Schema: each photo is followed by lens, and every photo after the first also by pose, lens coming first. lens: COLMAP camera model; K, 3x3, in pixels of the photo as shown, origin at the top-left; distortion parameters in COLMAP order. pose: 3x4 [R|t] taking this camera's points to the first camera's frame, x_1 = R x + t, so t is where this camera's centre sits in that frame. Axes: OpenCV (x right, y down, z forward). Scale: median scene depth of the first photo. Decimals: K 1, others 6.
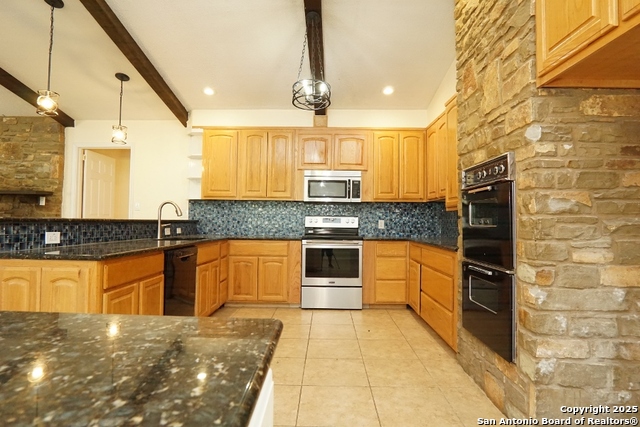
lens RADIAL K [[341.7, 0, 320.0], [0, 341.7, 213.5], [0, 0, 1]] dist [-0.035522, 0.001039]
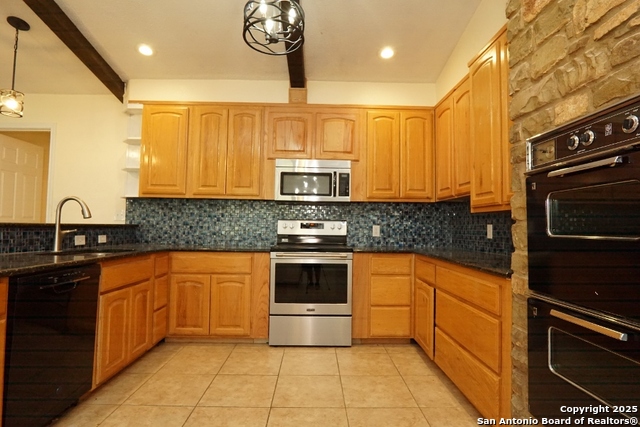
lens RADIAL K [[341.7, 0, 320.0], [0, 341.7, 213.5], [0, 0, 1]] dist [-0.035522, 0.001039]
pose [[0.999323, 0.004969, 0.036460, 0.026482], [-0.004405, 0.999870, -0.015531, 0.005201], [-0.036533, 0.015360, 0.999214, 0.257474]]
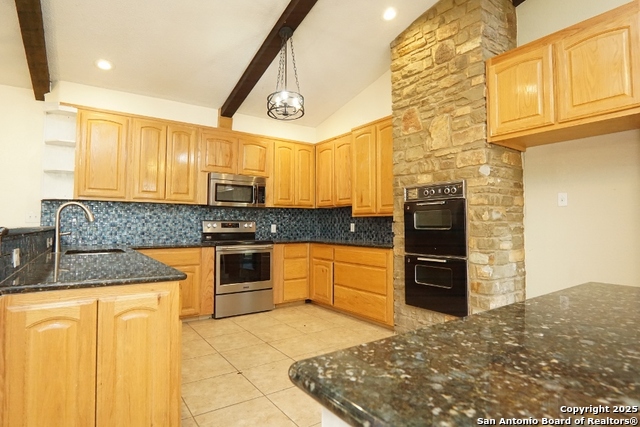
lens RADIAL K [[341.7, 0, 320.0], [0, 341.7, 213.5], [0, 0, 1]] dist [-0.035522, 0.001039]
pose [[0.804918, 0.009876, 0.593304, -0.380237], [-0.004656, 0.999936, -0.010329, -0.005072], [-0.593368, 0.005552, 0.804912, 0.066745]]
